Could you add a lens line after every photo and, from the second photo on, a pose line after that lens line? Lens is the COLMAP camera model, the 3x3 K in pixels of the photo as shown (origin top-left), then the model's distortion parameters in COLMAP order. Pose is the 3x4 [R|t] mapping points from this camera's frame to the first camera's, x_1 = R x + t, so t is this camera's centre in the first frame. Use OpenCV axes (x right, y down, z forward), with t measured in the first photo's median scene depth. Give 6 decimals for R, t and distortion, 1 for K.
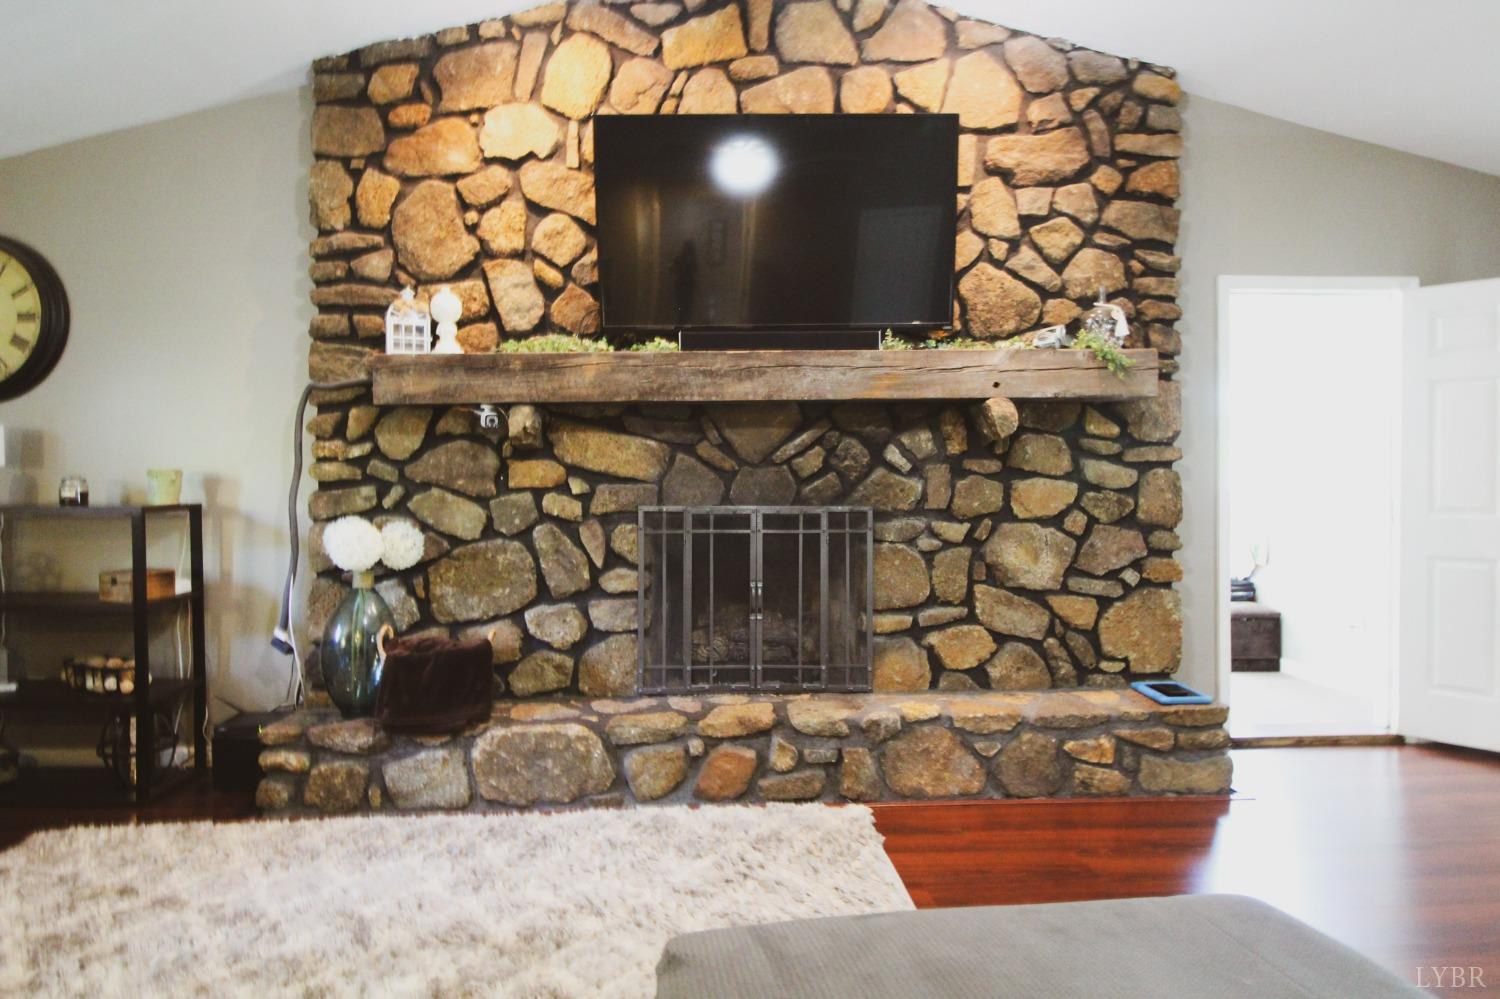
lens RADIAL K [[854.9, 0, 750.9], [0, 854.9, 493.2], [0, 0, 1]] dist [-0.000371, 0.000073]
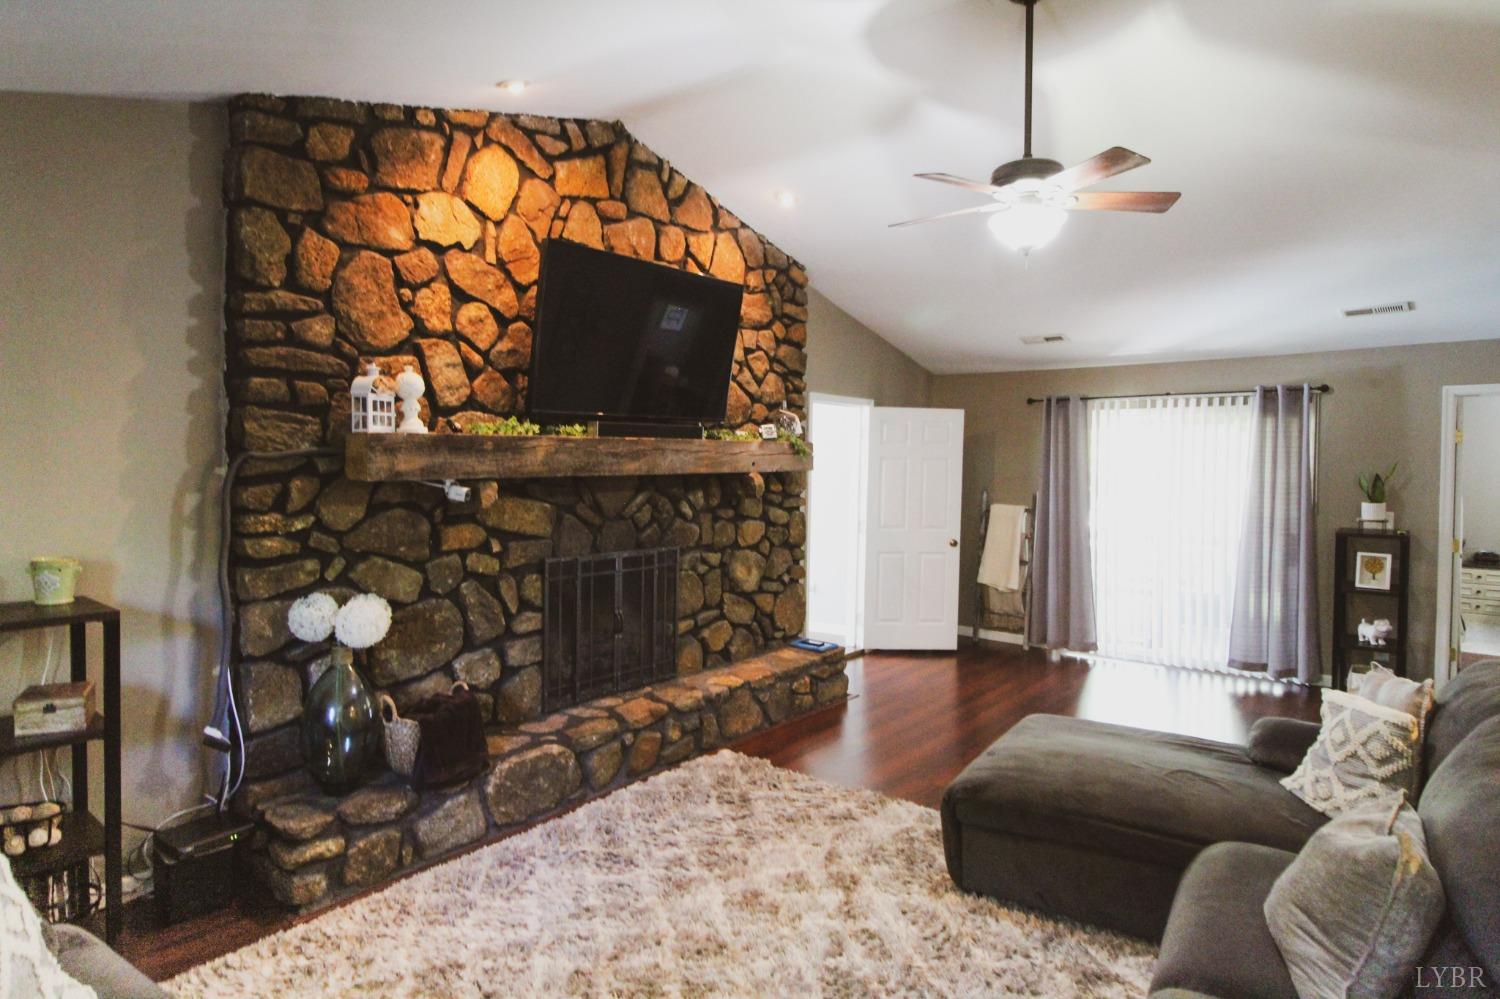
lens RADIAL K [[854.9, 0, 749.5], [0, 854.9, 500.2], [0, 0, 1]] dist [-0.000371, 0.000073]
pose [[0.652313, -0.024992, 0.757537, -0.849188], [-0.007450, 0.999197, 0.039380, -0.116639], [-0.757913, -0.031331, 0.651603, -0.001112]]
